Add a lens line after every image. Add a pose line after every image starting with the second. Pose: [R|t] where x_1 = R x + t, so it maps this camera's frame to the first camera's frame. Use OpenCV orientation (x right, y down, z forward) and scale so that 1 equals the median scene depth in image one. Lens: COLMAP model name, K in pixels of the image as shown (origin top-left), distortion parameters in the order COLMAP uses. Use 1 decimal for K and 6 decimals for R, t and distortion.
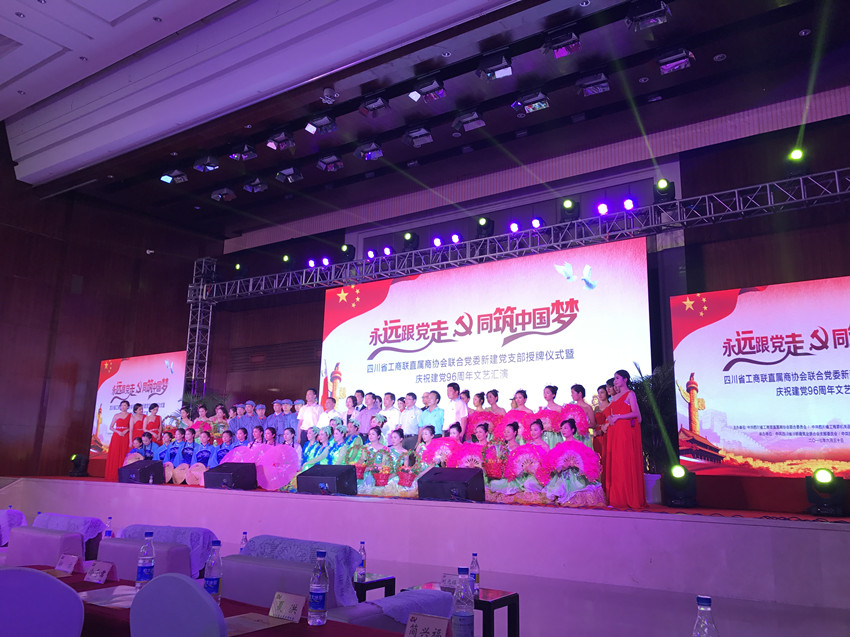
lens RADIAL K [[697.6, 0, 425.0], [0, 697.6, 318.5], [0, 0, 1]] dist [0.027935, -0.001663]
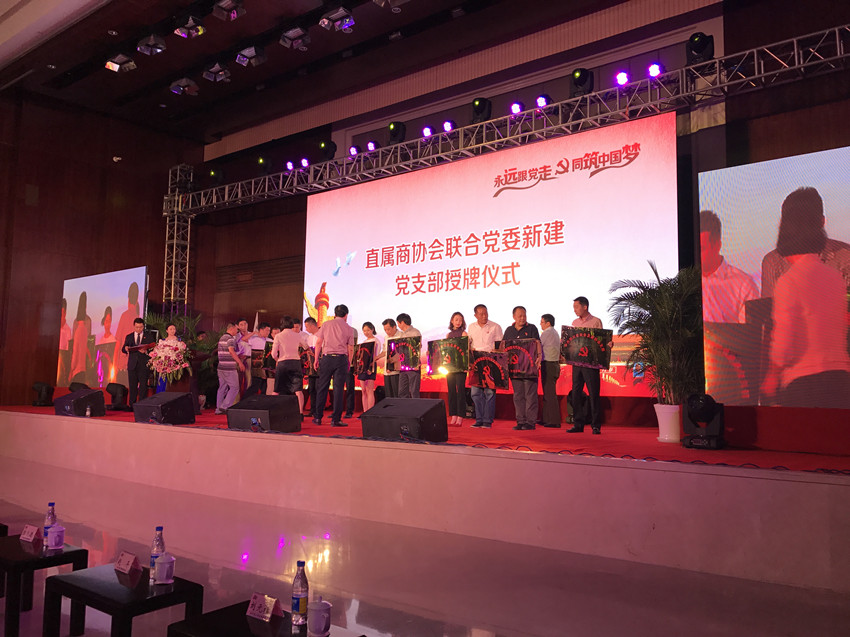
lens RADIAL K [[696.5, 0, 425.0], [0, 696.5, 318.5], [0, 0, 1]] dist [0.018637, 0.008817]
pose [[0.998244, -0.013432, -0.057691, 0.069082], [0.019554, 0.994077, 0.106908, 0.027402], [0.055913, -0.107848, 0.992594, 0.156621]]
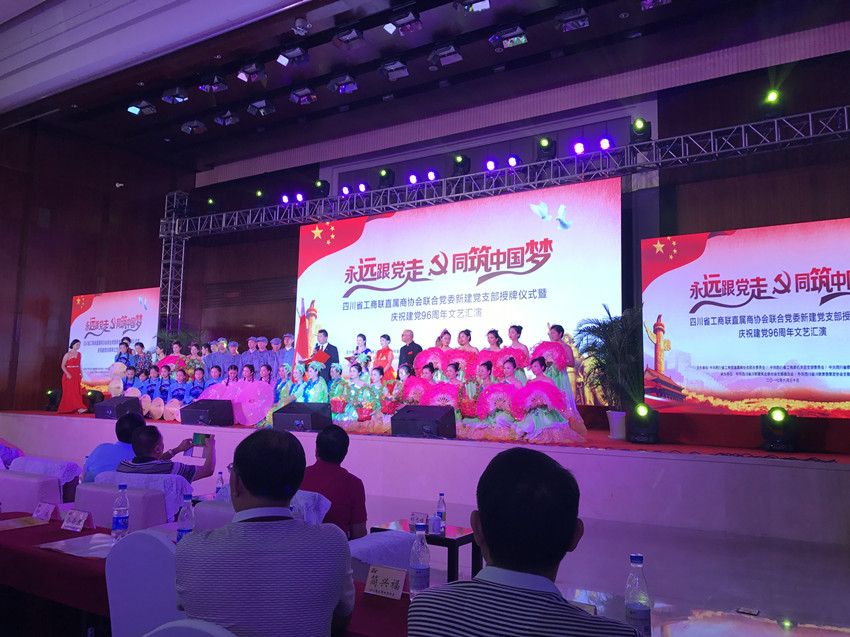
lens RADIAL K [[696.5, 0, 425.0], [0, 696.5, 318.5], [0, 0, 1]] dist [0.018637, 0.008817]
pose [[0.999427, 0.005225, 0.033444, 0.002848], [-0.008348, 0.995543, 0.093937, -0.006661], [-0.032804, -0.094162, 0.995016, -0.003378]]
